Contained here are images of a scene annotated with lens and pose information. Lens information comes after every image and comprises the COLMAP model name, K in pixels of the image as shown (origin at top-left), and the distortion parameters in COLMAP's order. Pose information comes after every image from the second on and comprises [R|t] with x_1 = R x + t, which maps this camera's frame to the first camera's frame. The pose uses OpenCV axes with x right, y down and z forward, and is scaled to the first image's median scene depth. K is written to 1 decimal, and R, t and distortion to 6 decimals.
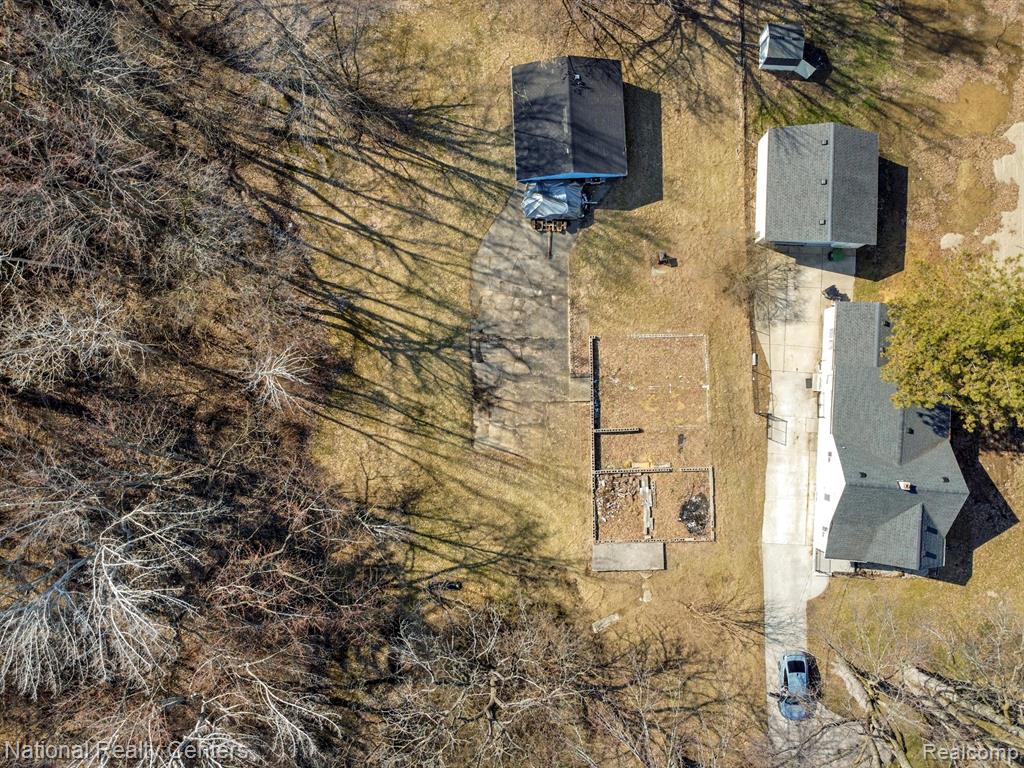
lens RADIAL K [[741.7, 0, 512.0], [0, 741.7, 384.0], [0, 0, 1]] dist [-0.032579, 0.004195]
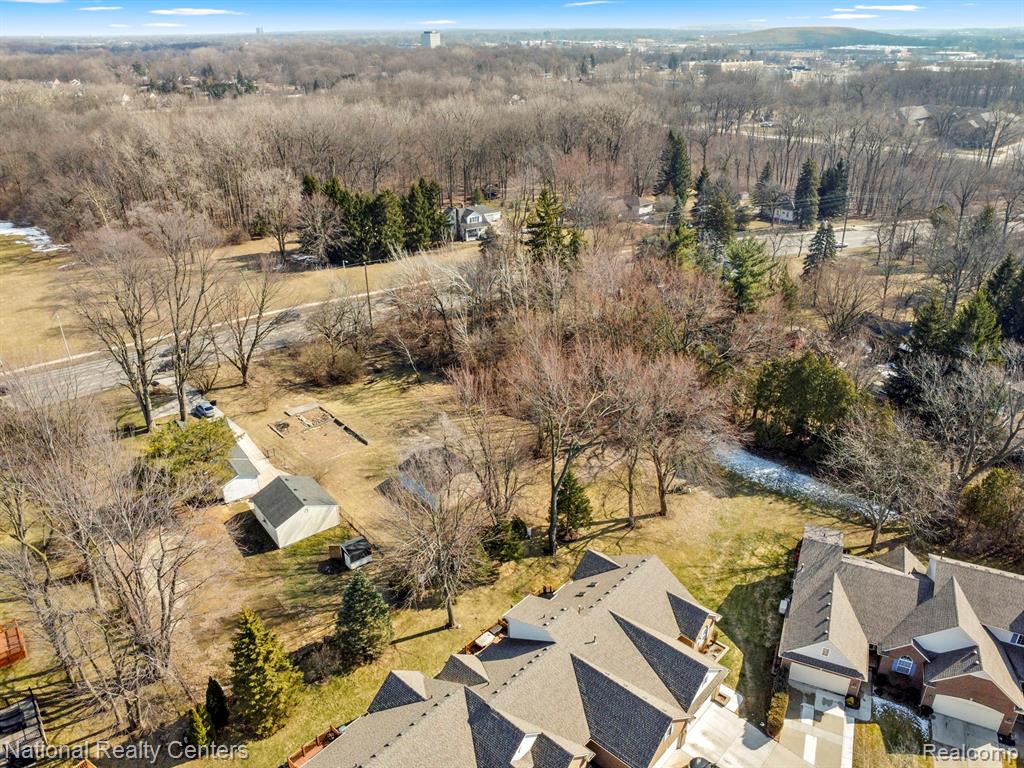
lens RADIAL K [[738.7, 0, 514.9], [0, 738.7, 384.1], [0, 0, 1]] dist [-0.026222, -0.010275]
pose [[-0.766349, 0.299116, -0.568541, 0.875899], [-0.641728, -0.315244, 0.699147, -1.628682], [0.029897, 0.900639, 0.433538, 0.024053]]
